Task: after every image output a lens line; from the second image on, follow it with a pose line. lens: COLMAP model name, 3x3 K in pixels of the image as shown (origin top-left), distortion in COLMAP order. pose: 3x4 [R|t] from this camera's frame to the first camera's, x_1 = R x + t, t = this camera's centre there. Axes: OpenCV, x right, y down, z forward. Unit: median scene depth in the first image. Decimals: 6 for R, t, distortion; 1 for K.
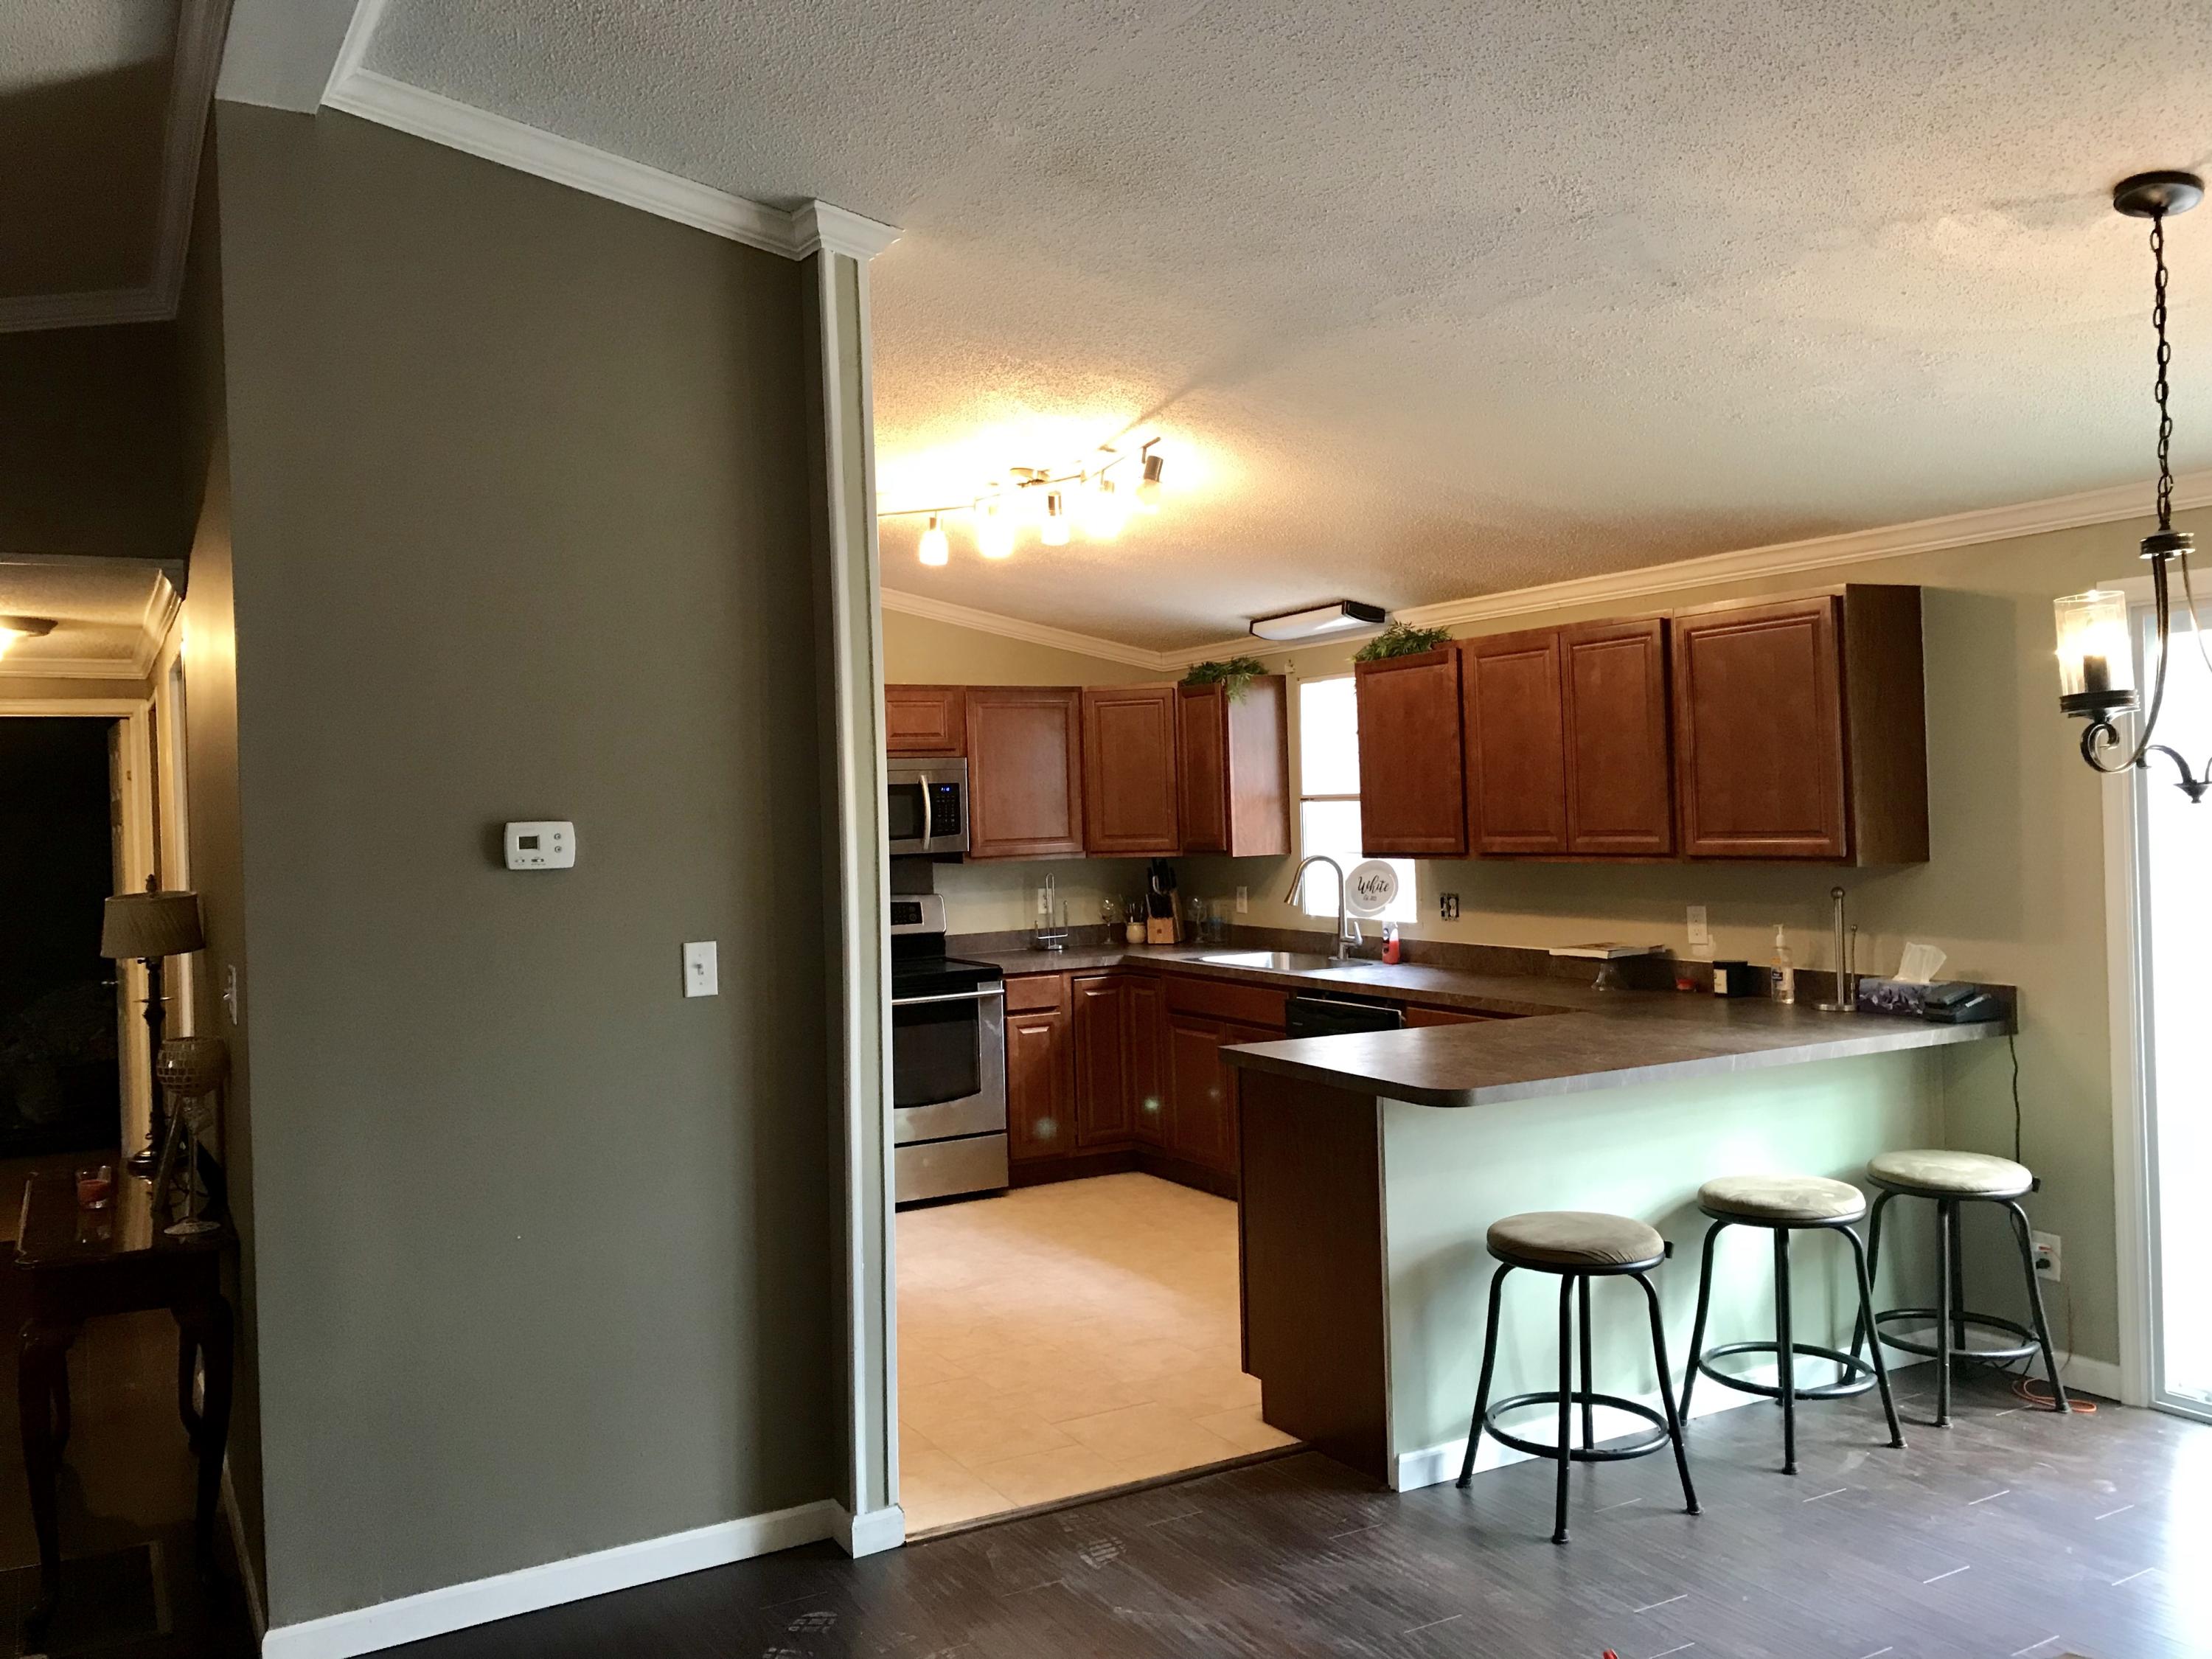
lens RADIAL K [[1817.3, 0, 1100.0], [0, 1817.3, 838.8], [0, 0, 1]] dist [0.044869, -0.059277]
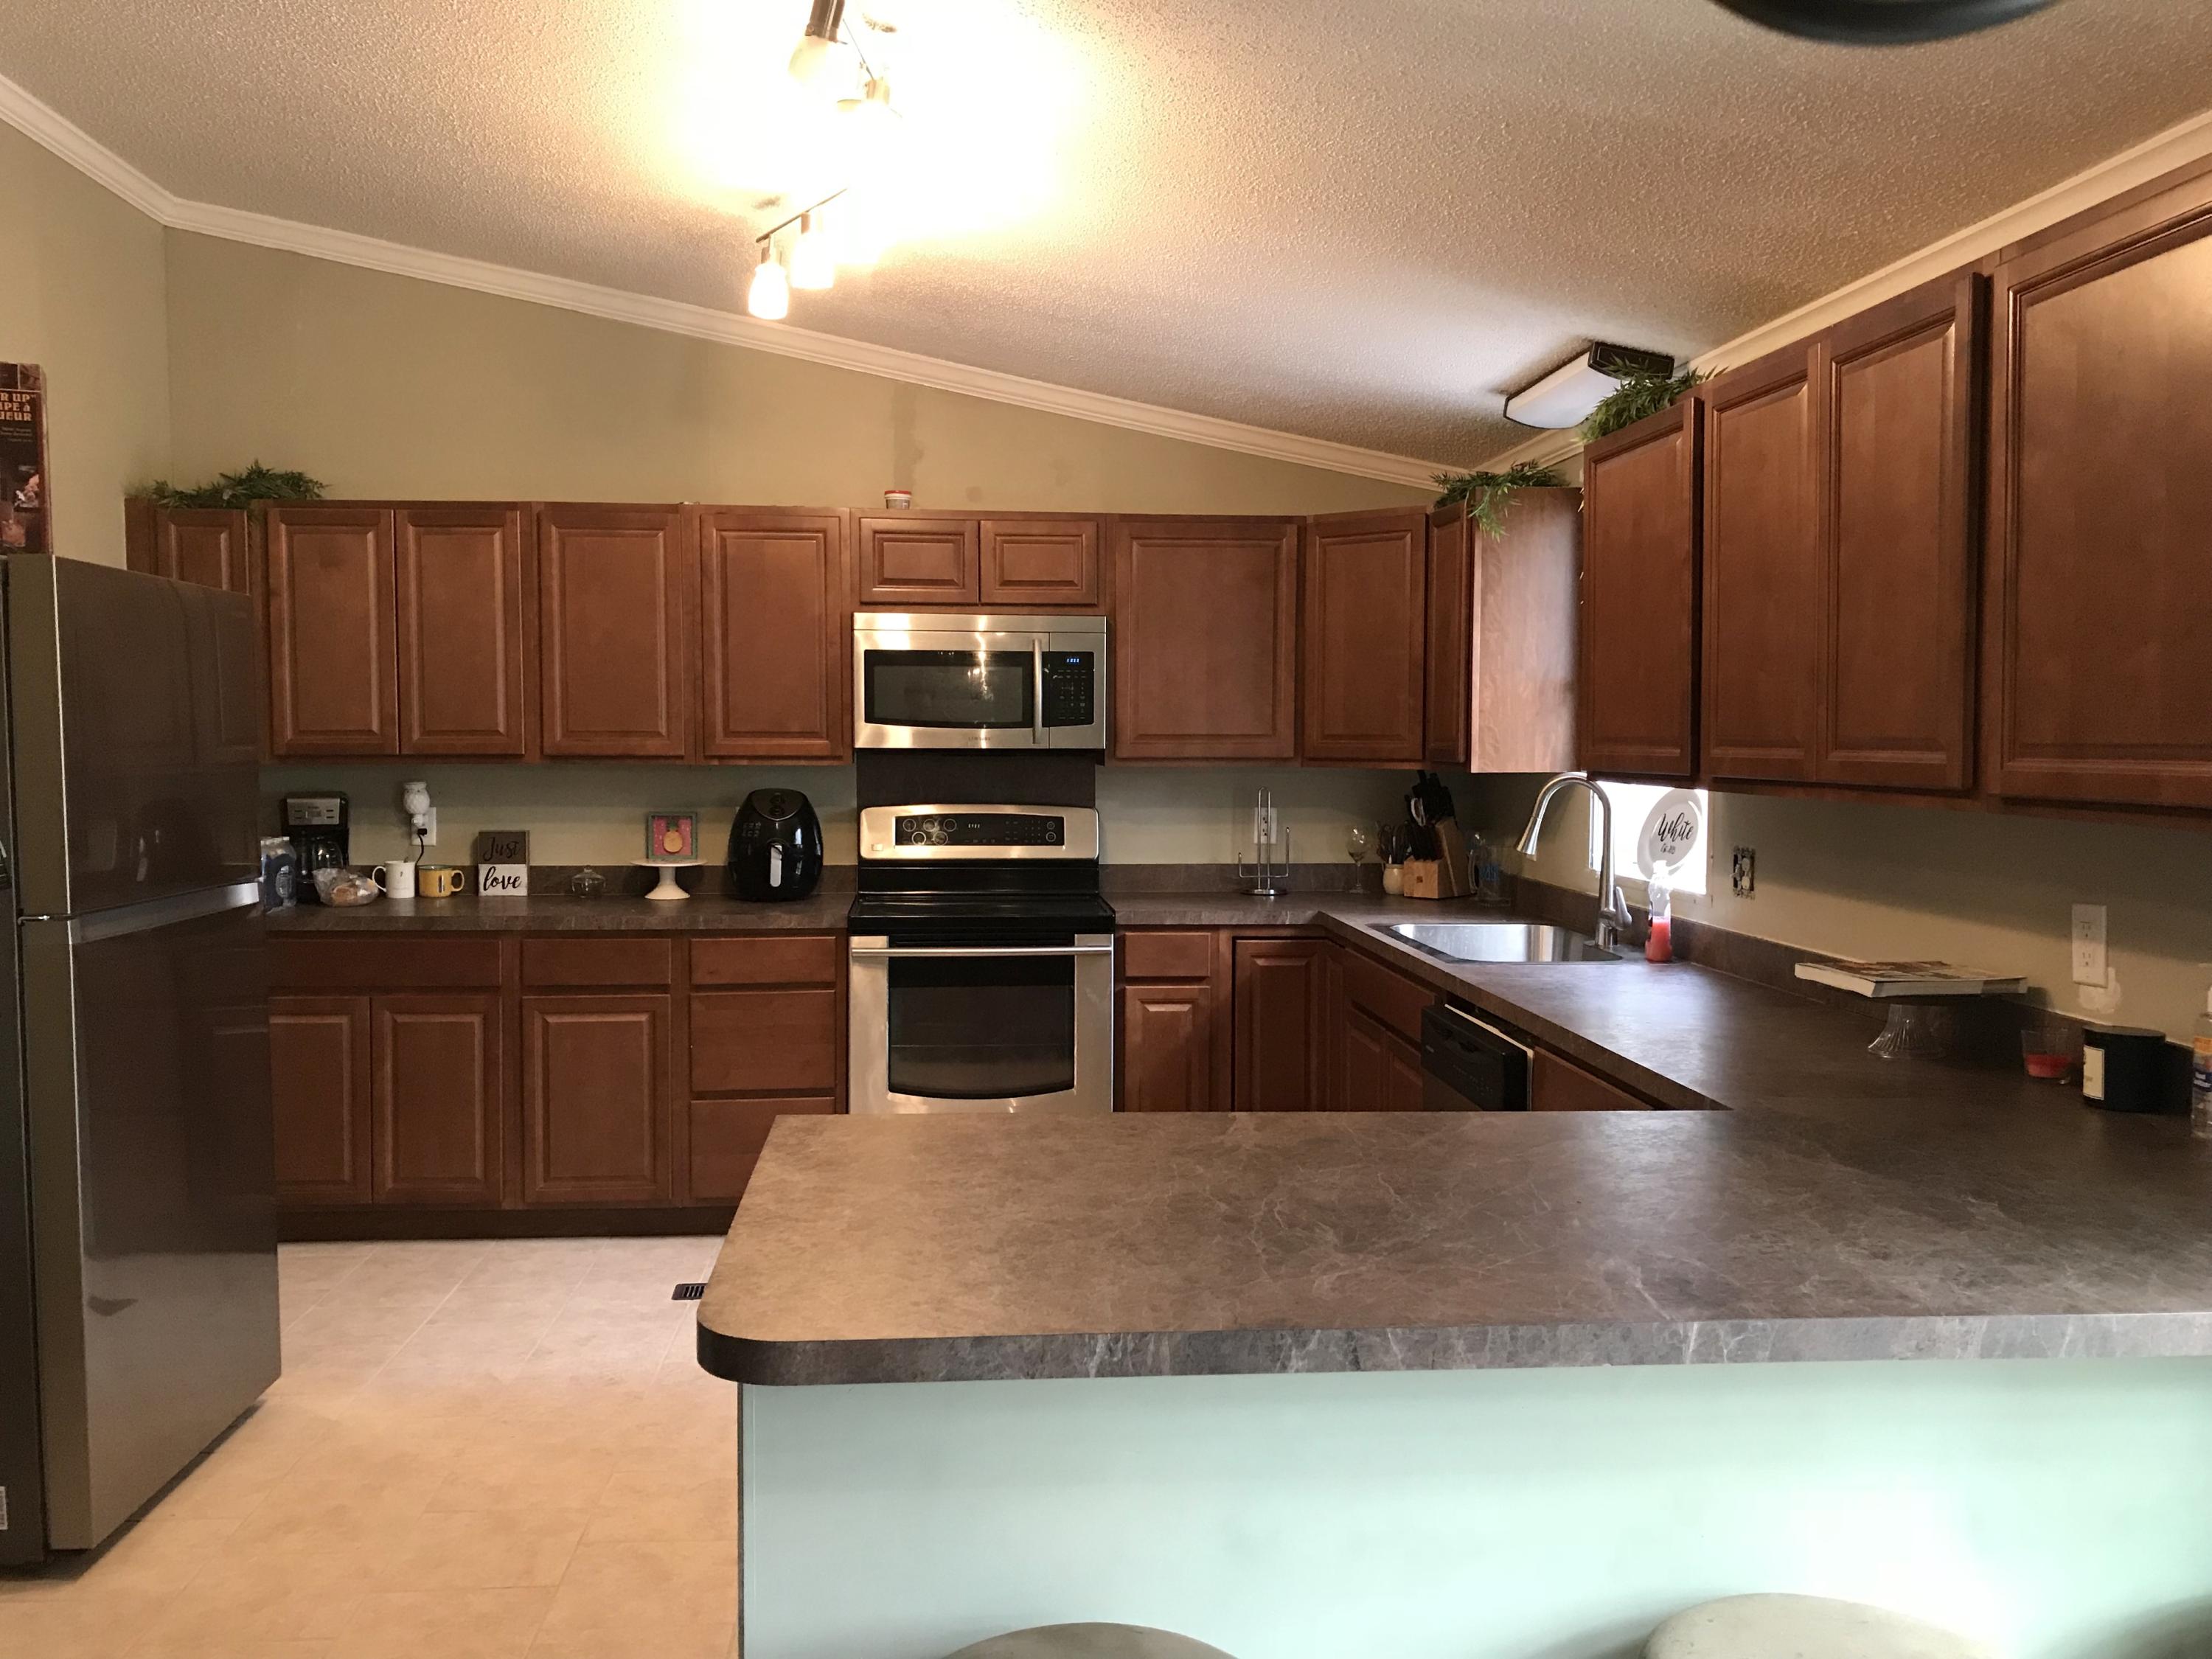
lens RADIAL K [[1817.3, 0, 1102.6], [0, 1817.3, 838.9], [0, 0, 1]] dist [0.044869, -0.059277]
pose [[0.907425, 0.060187, -0.415882, 0.241062], [-0.040756, 0.997629, 0.055453, 0.002995], [0.418234, -0.033370, 0.907726, 0.380106]]
